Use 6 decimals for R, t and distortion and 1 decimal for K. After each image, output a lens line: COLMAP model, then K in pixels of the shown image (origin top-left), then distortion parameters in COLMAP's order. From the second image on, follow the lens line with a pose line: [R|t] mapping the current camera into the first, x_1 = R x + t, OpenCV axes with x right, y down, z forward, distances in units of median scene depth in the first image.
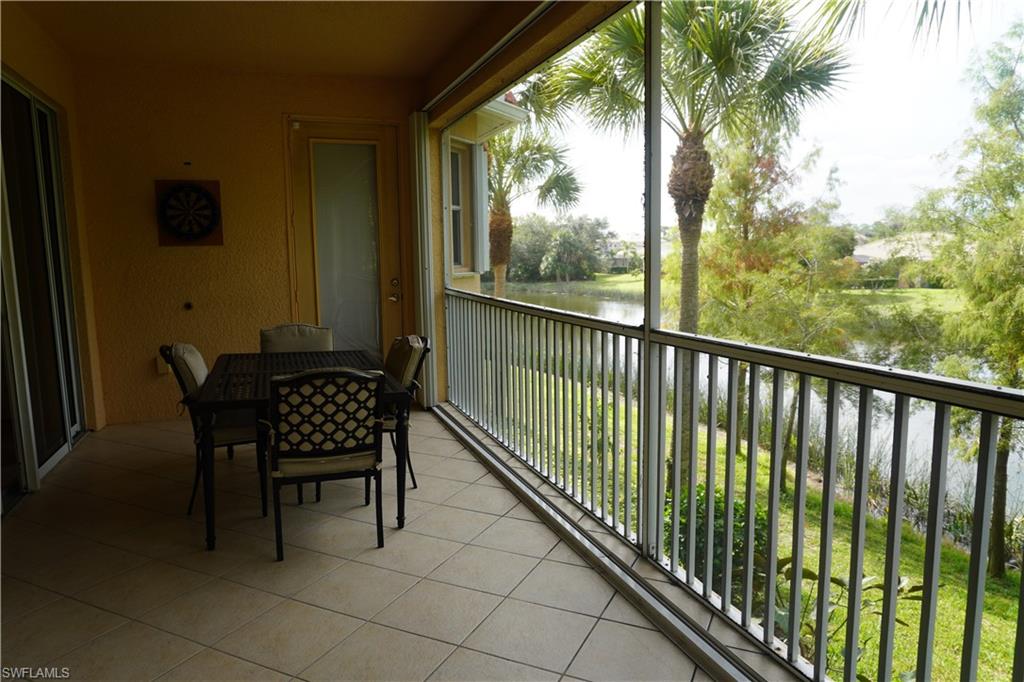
lens RADIAL K [[681.7, 0, 512.9], [0, 681.7, 339.5], [0, 0, 1]] dist [-0.023417, 0.028037]
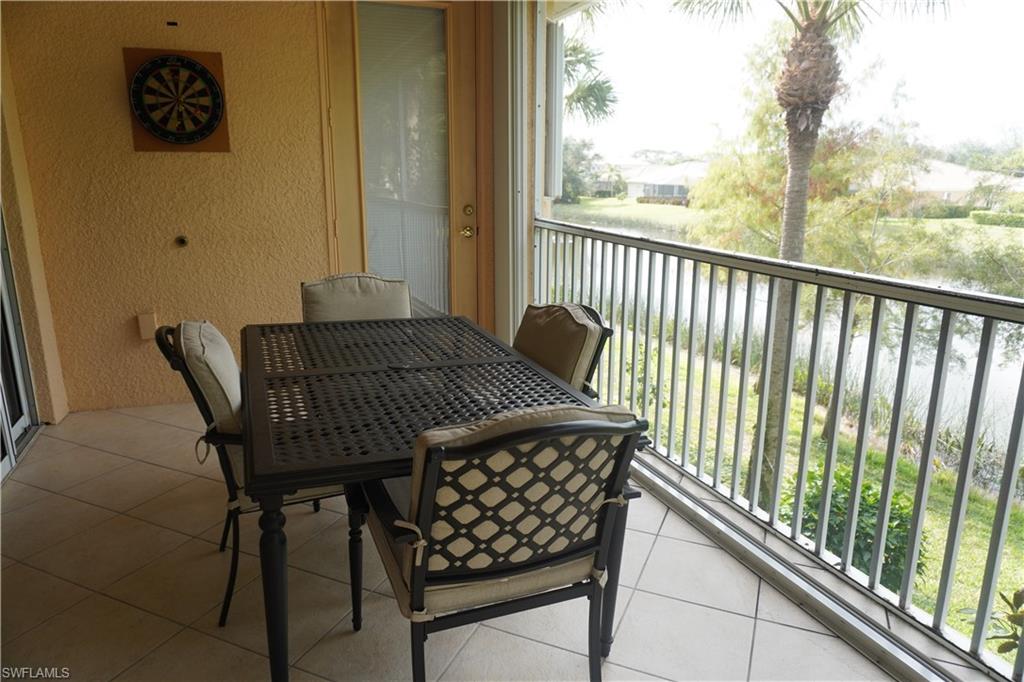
lens RADIAL K [[681.7, 0, 514.0], [0, 681.7, 337.3], [0, 0, 1]] dist [-0.023417, 0.028037]
pose [[0.999201, 0.008785, 0.038995, -0.163505], [-0.012975, 0.994009, 0.108525, -0.031111], [-0.037808, -0.108944, 0.993329, 0.287274]]
